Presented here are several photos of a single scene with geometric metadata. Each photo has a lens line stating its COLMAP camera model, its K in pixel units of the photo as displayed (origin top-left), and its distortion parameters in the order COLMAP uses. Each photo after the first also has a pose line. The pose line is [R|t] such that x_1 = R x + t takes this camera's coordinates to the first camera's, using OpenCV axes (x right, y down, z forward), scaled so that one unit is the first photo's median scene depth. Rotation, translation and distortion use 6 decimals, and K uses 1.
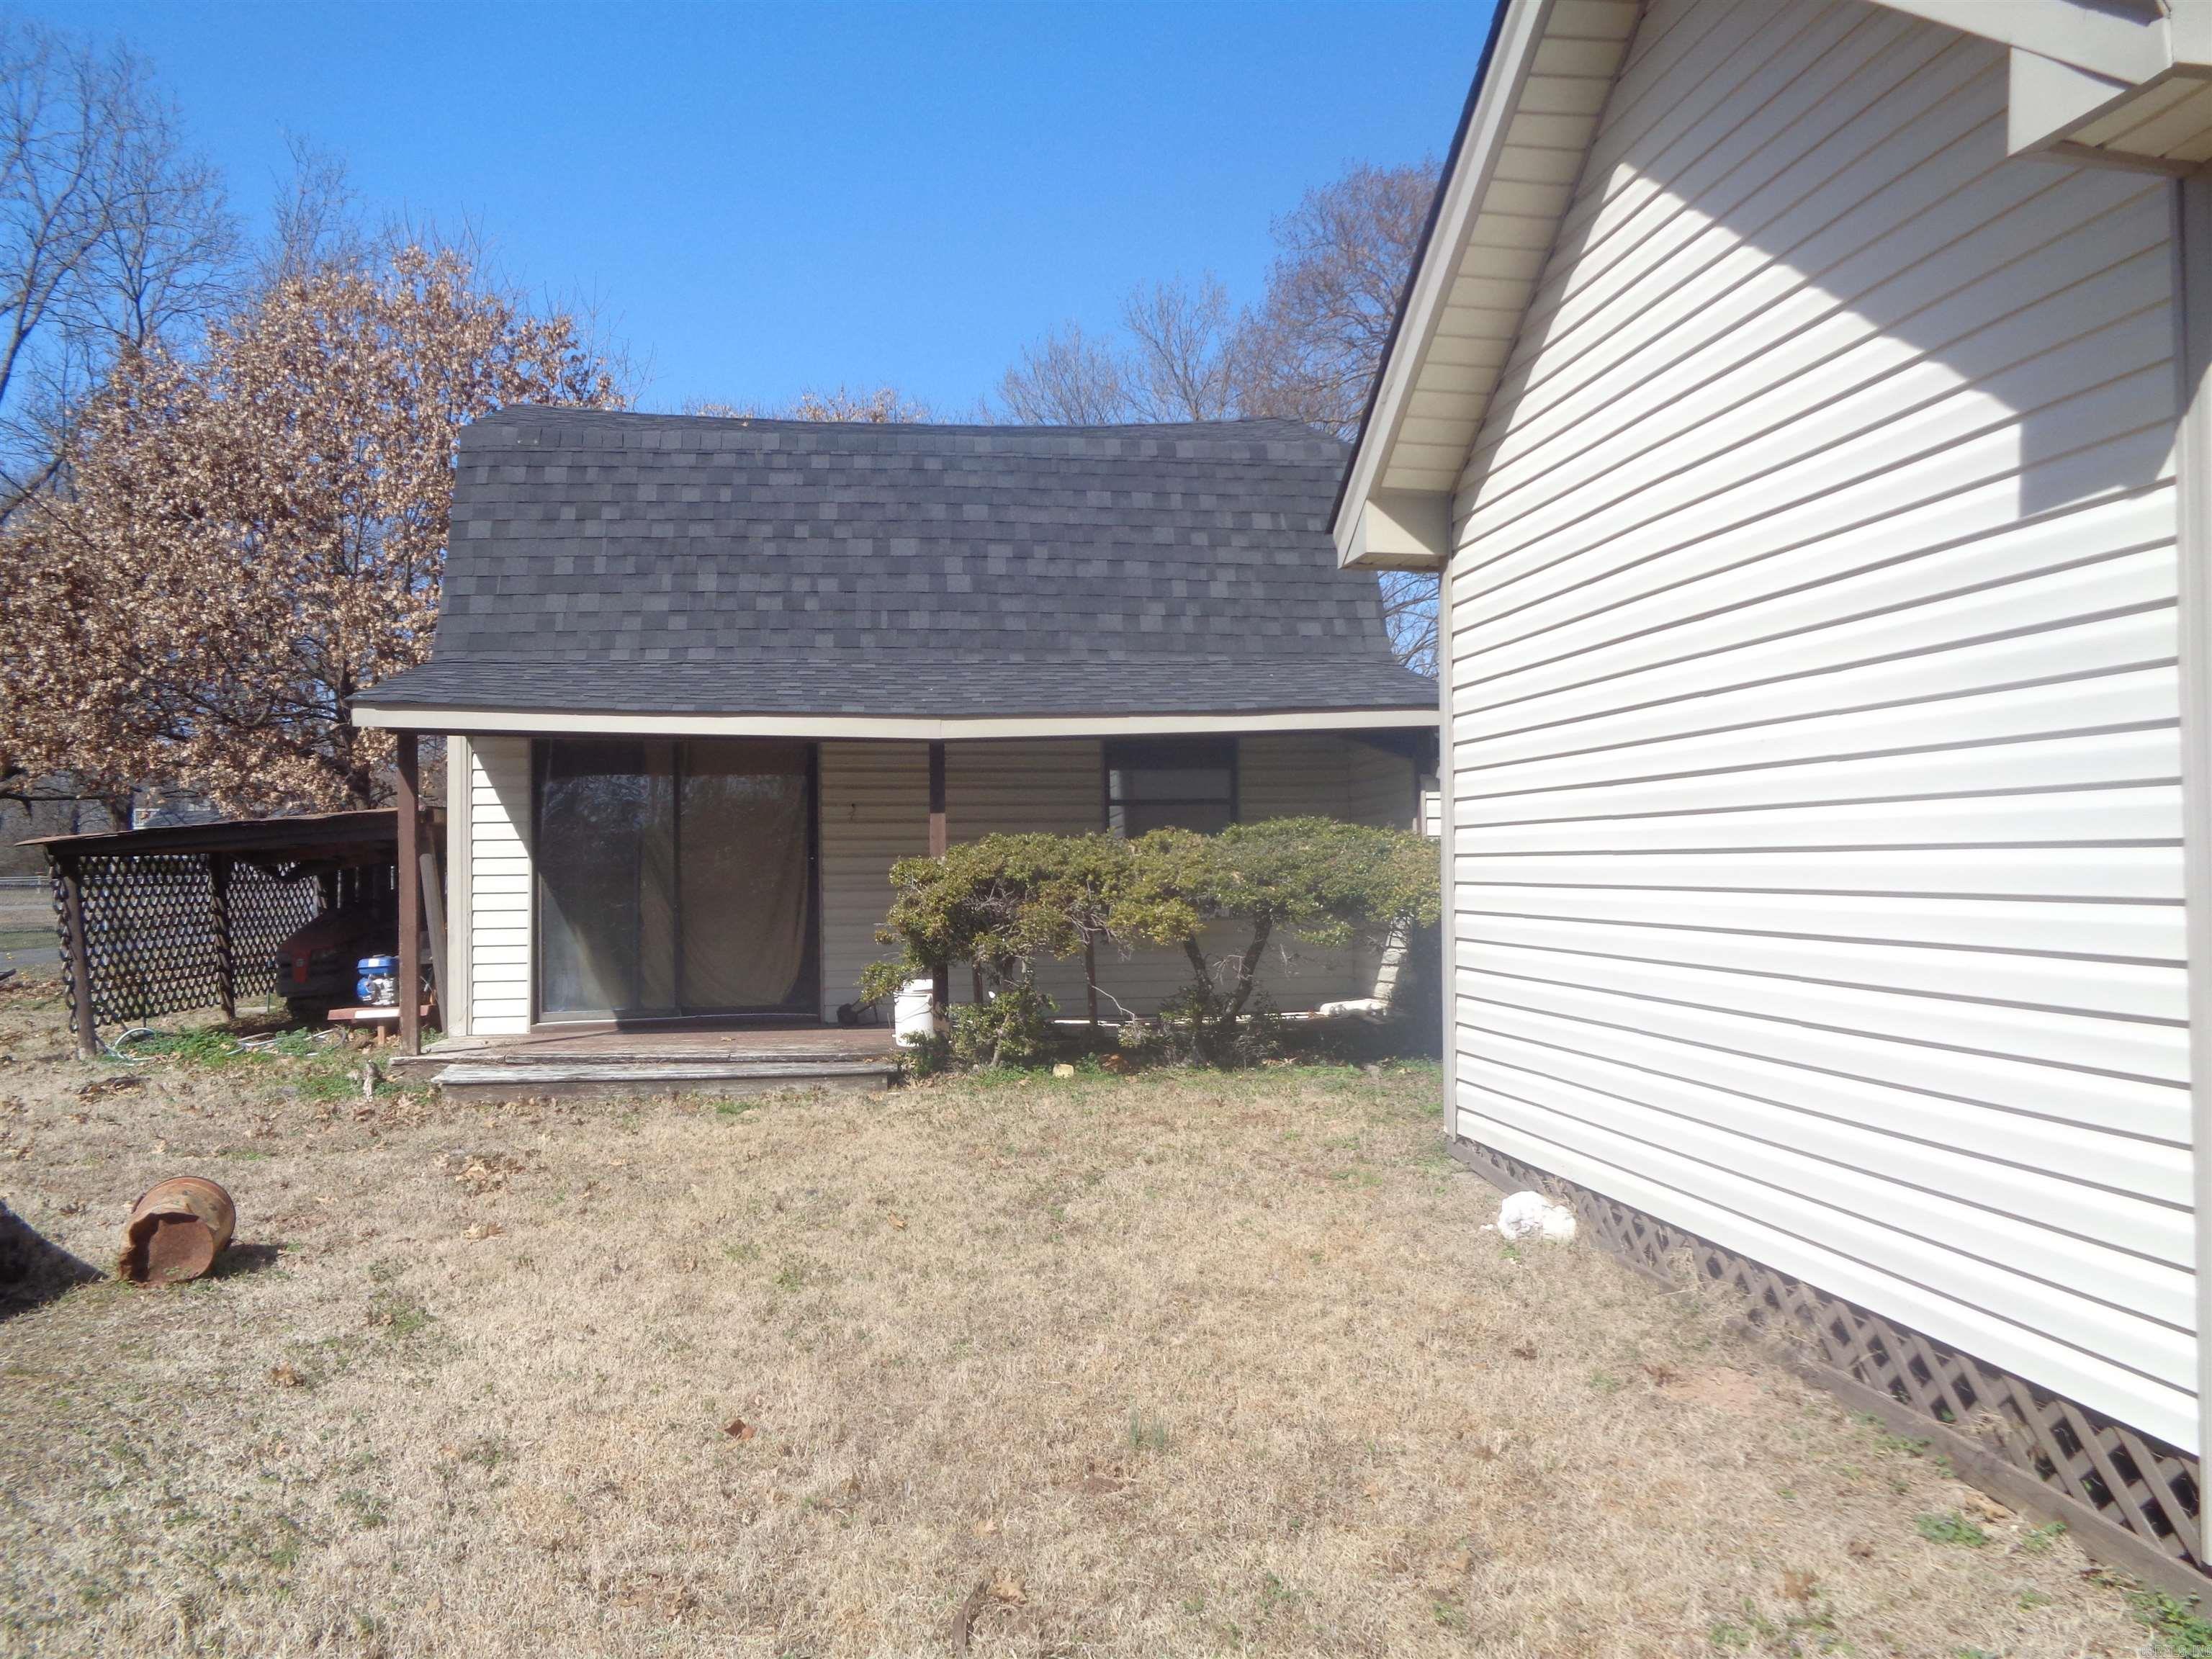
lens RADIAL K [[1661.7, 0, 1091.5], [0, 1661.7, 811.7], [0, 0, 1]] dist [-0.000073, 0.001698]
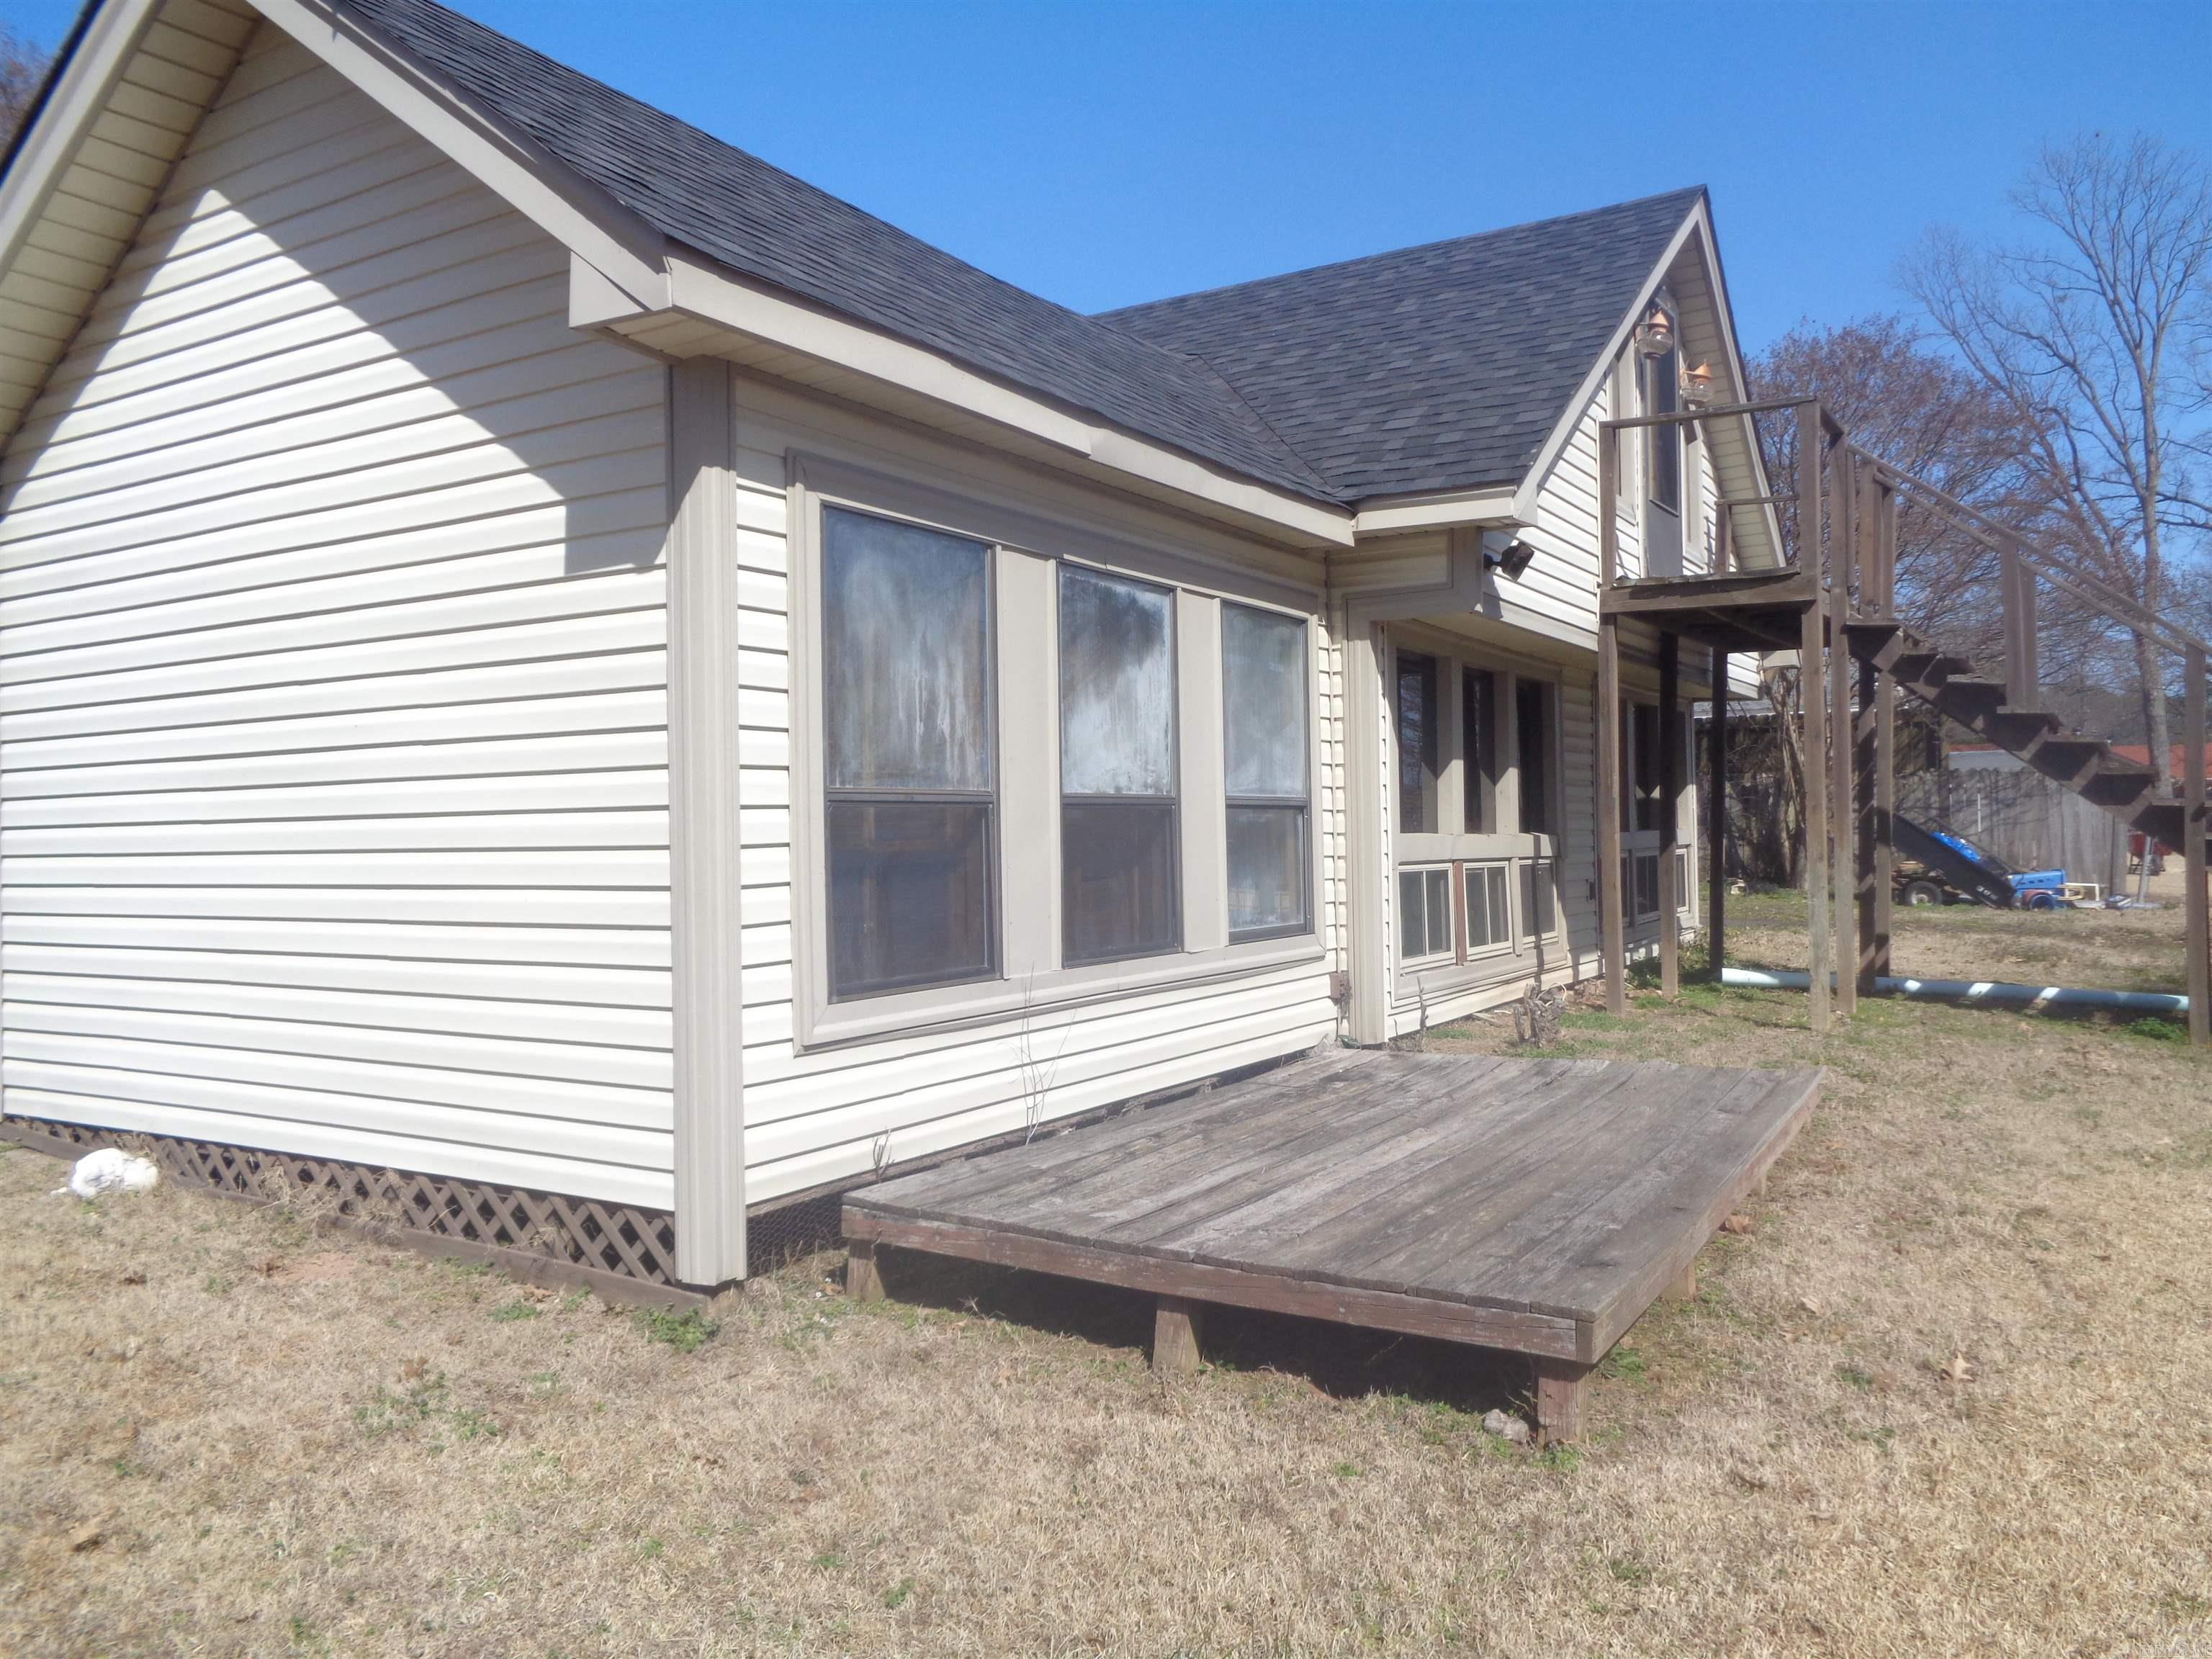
lens RADIAL K [[1661.7, 0, 1100.4], [0, 1661.7, 823.1], [0, 0, 1]] dist [-0.000073, 0.001698]
pose [[0.648954, -0.001813, 0.760826, -0.192622], [-0.010832, 0.999874, 0.011622, 0.008716], [-0.760751, -0.015784, 0.648852, -0.225821]]
